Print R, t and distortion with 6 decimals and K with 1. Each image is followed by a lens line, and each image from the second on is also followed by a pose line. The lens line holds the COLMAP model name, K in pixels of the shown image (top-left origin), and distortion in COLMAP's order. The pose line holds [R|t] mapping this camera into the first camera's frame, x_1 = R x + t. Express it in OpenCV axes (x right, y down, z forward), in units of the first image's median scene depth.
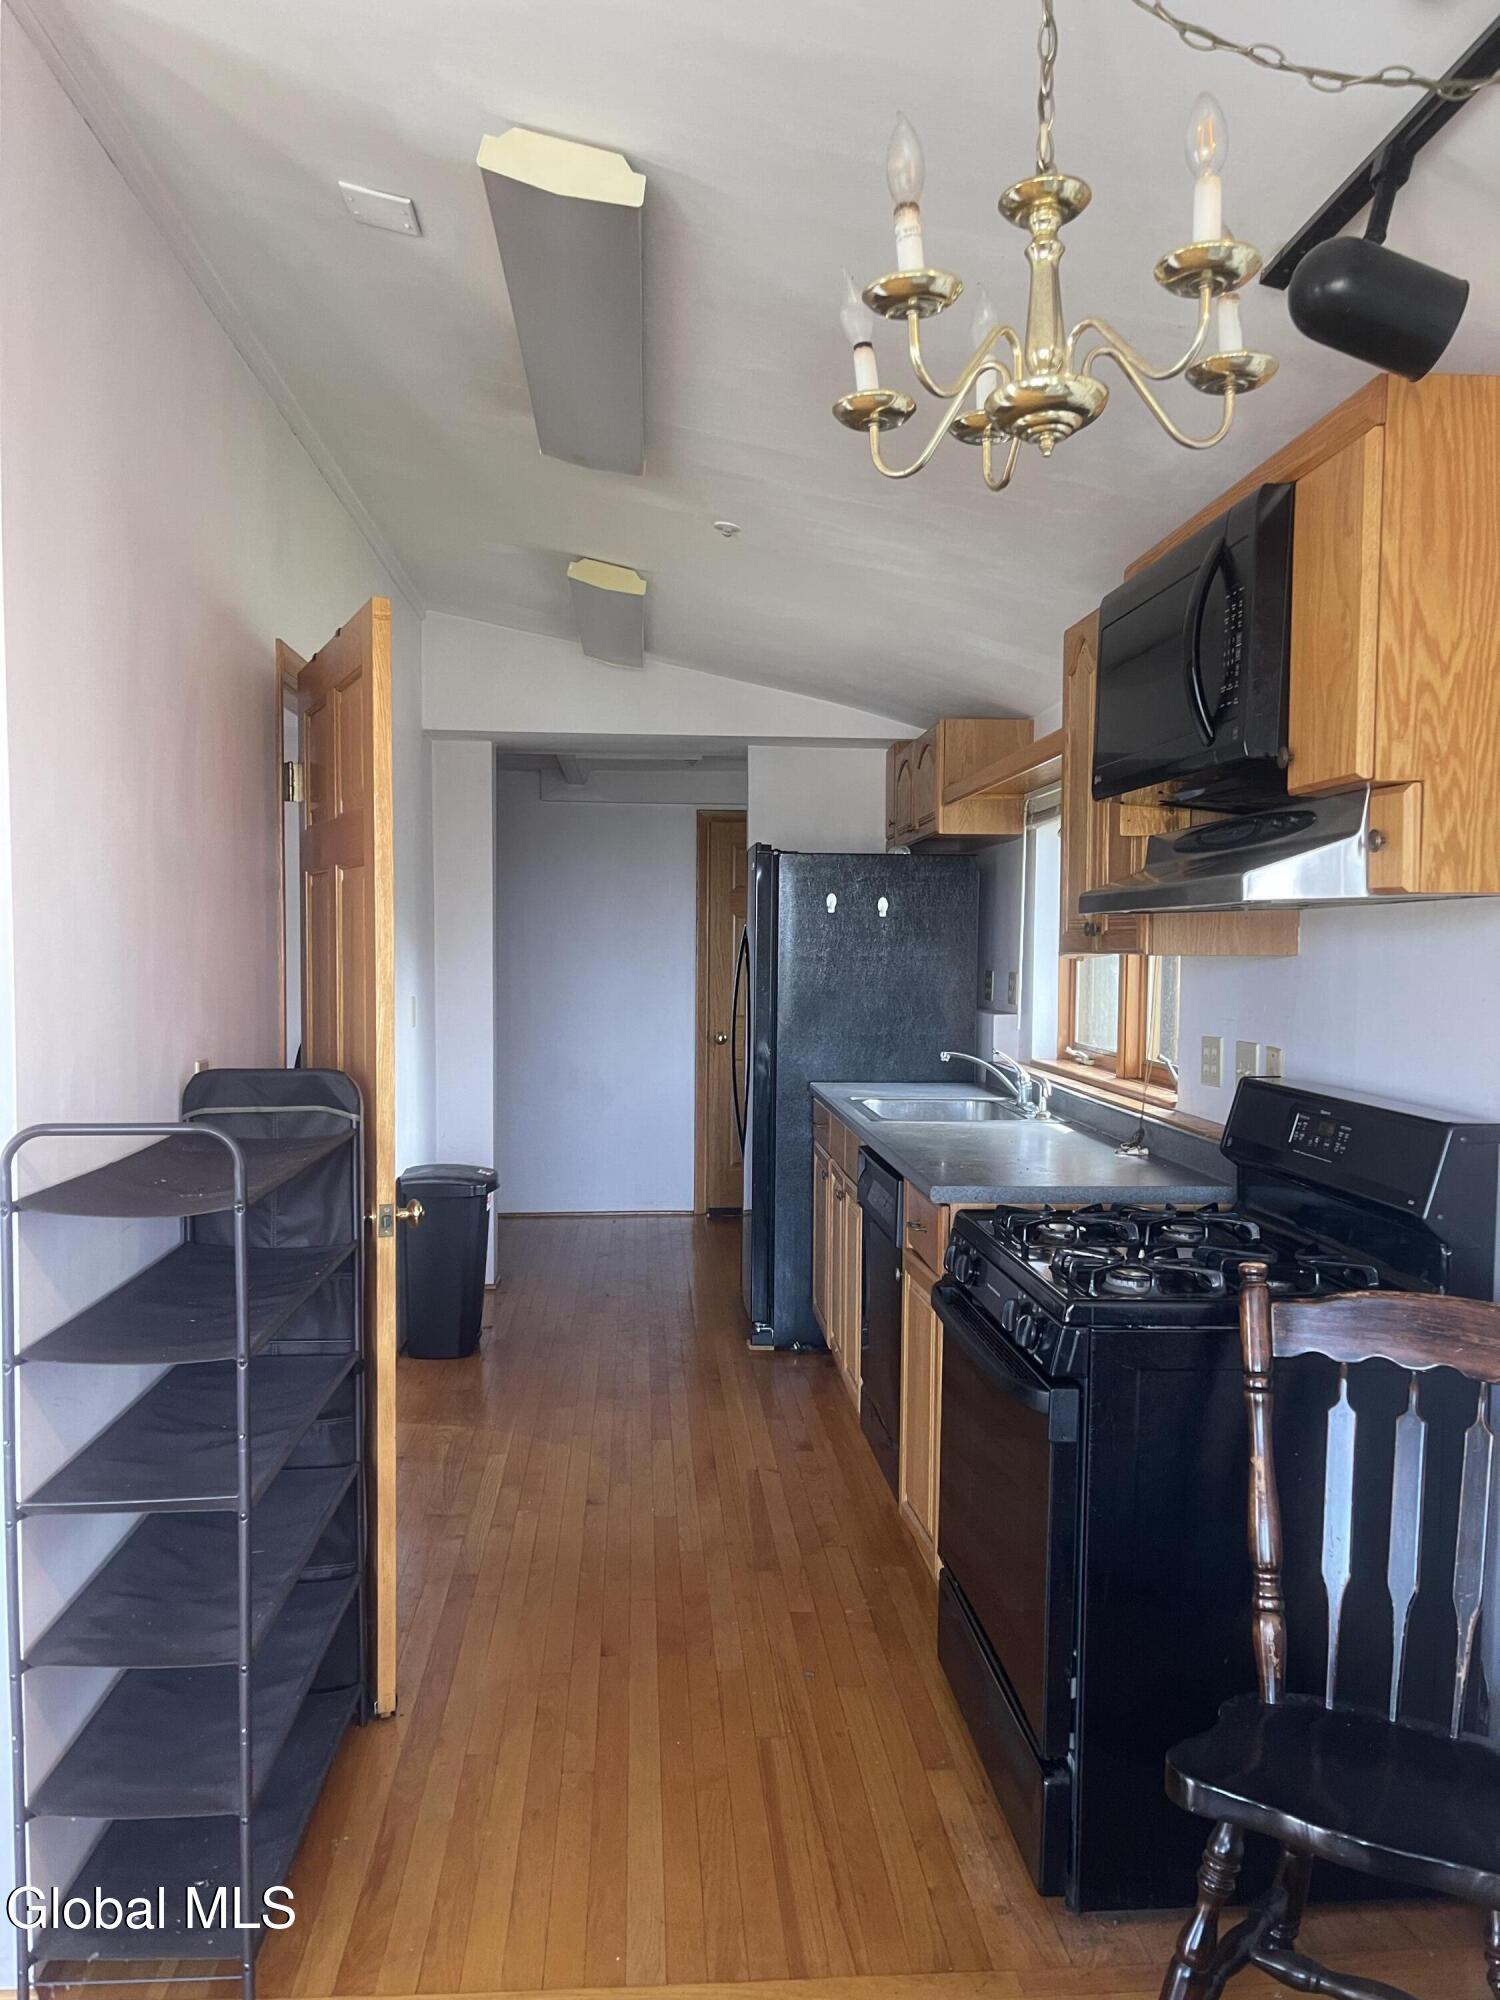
lens RADIAL K [[1501.2, 0, 751.0], [0, 1501.2, 1012.5], [0, 0, 1]] dist [0.041469, -0.081582]
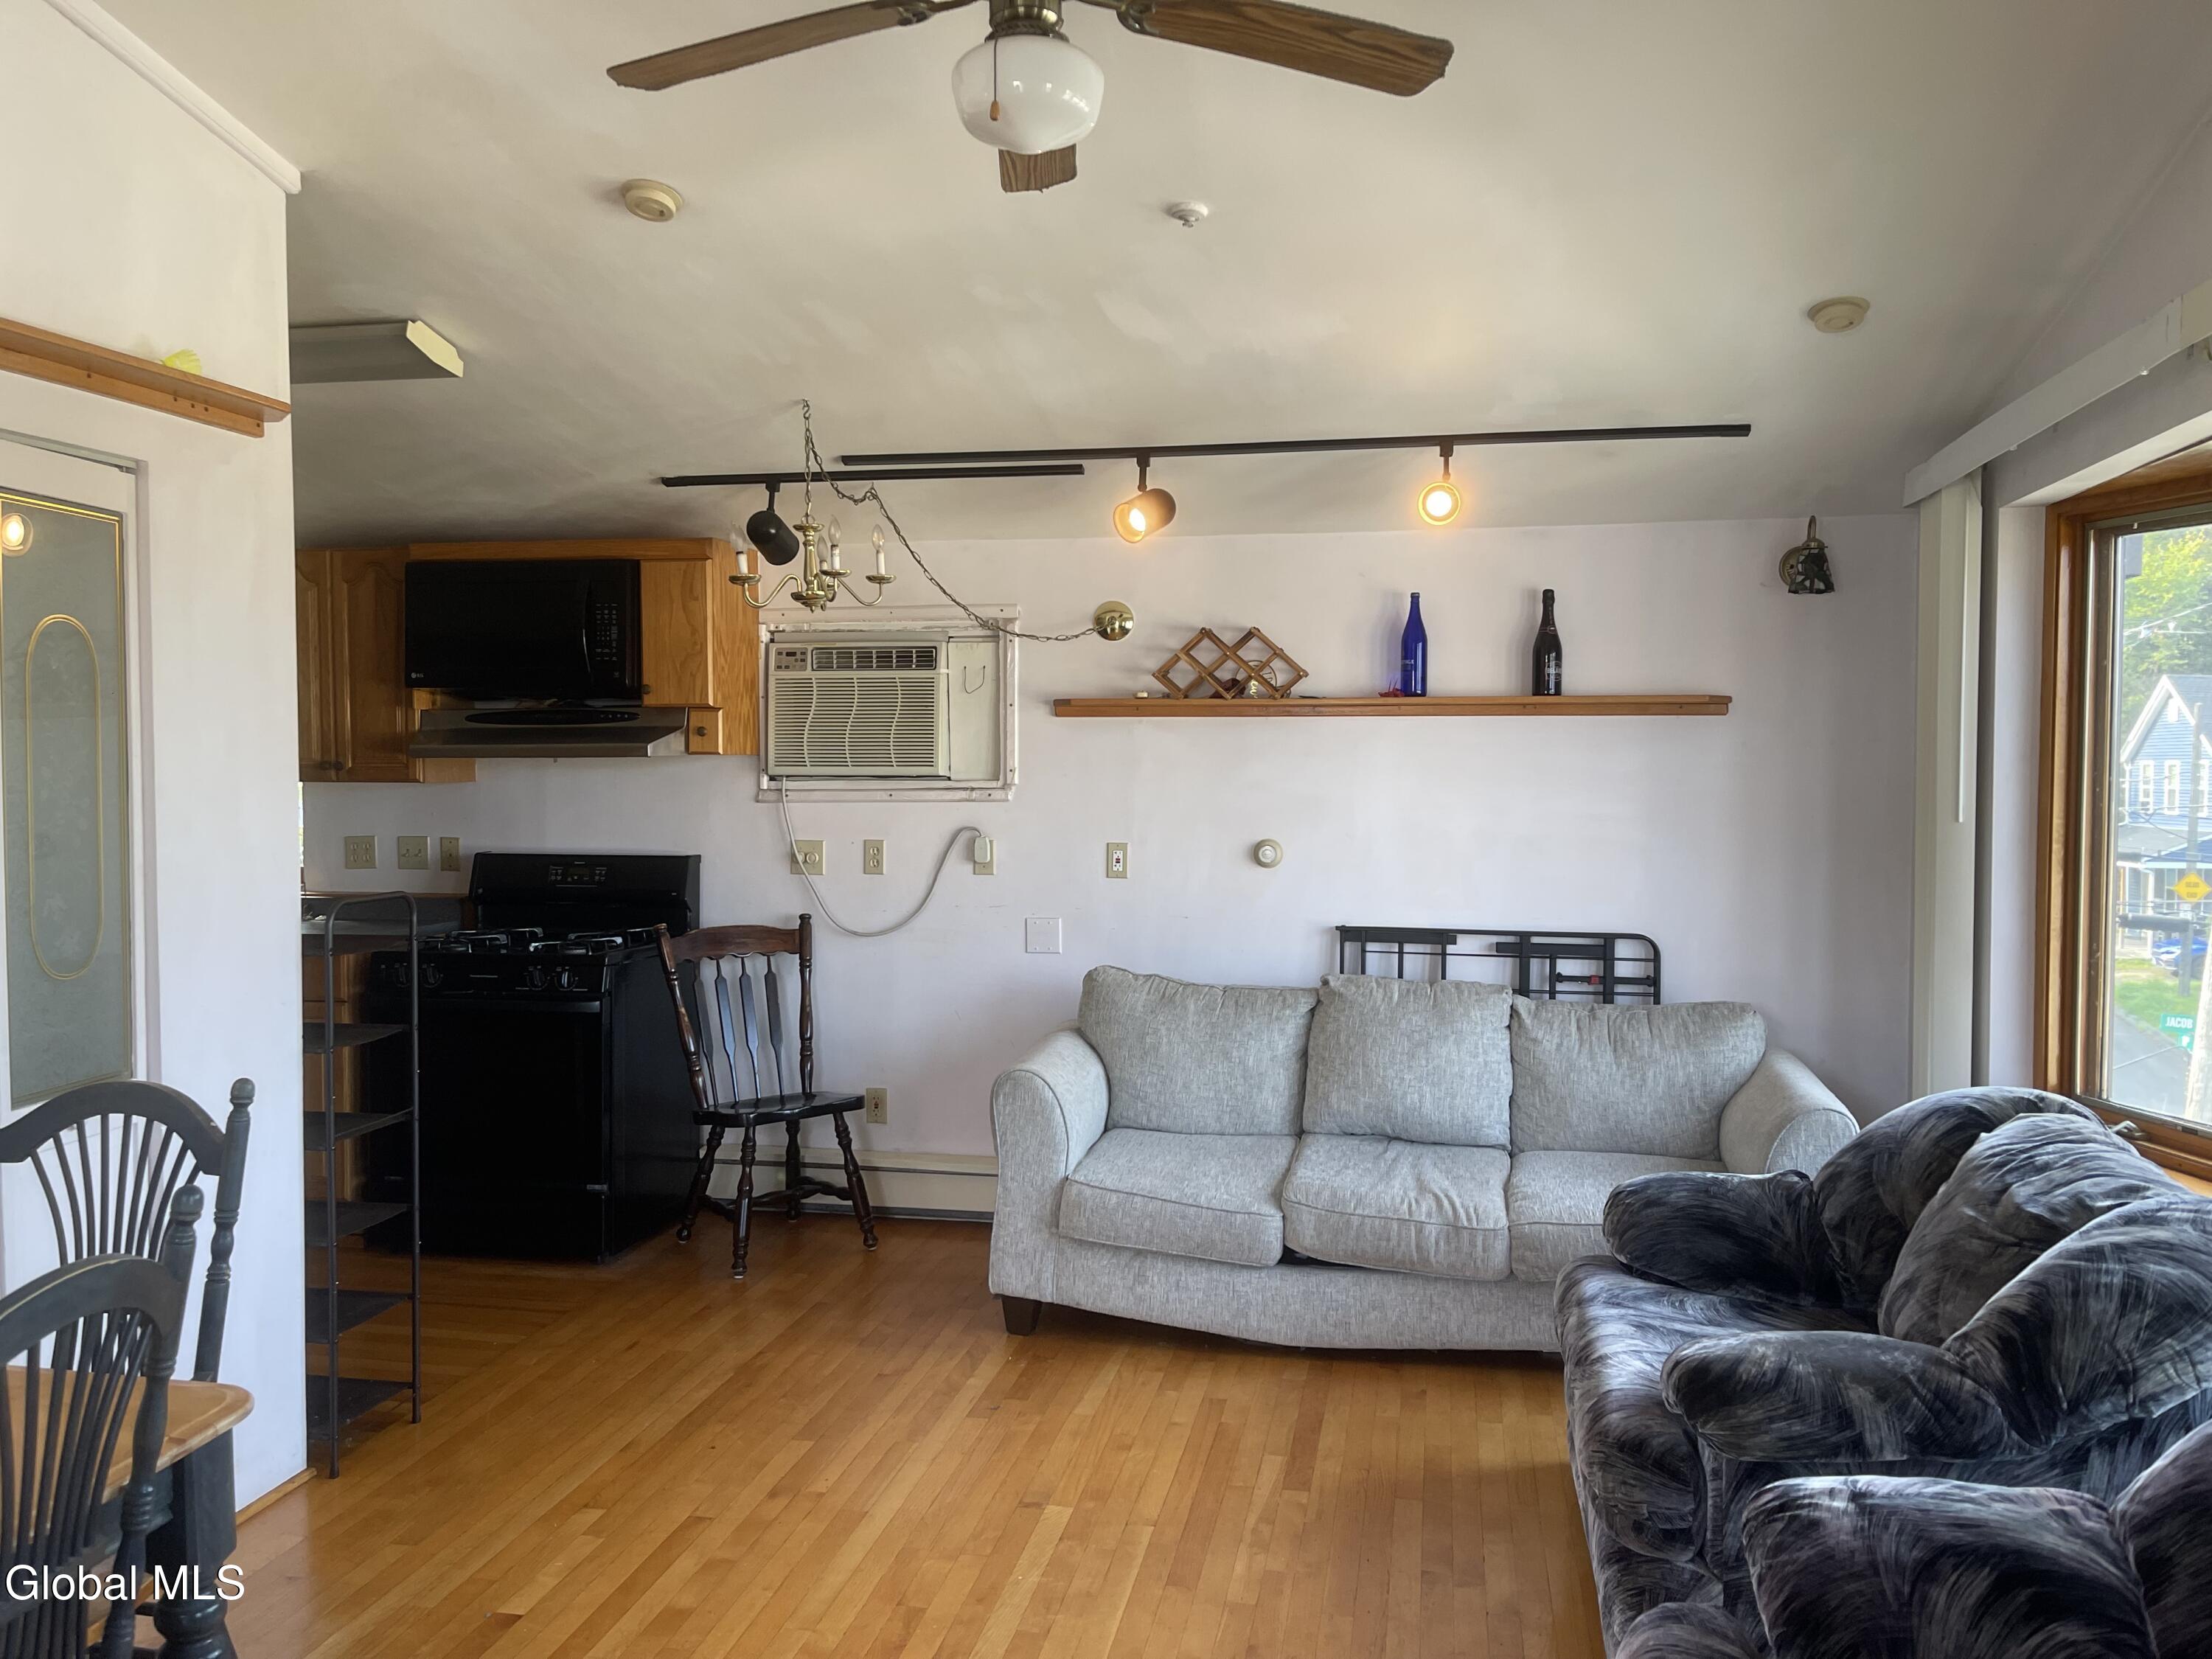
lens RADIAL K [[1660.4, 0, 1105.2], [0, 1660.4, 826.0], [0, 0, 1]] dist [0.041469, -0.081582]
pose [[0.267432, -0.045519, 0.962501, -1.797353], [0.046184, 0.998341, 0.034382, -0.027348], [-0.962469, 0.035258, 0.269091, -0.262946]]
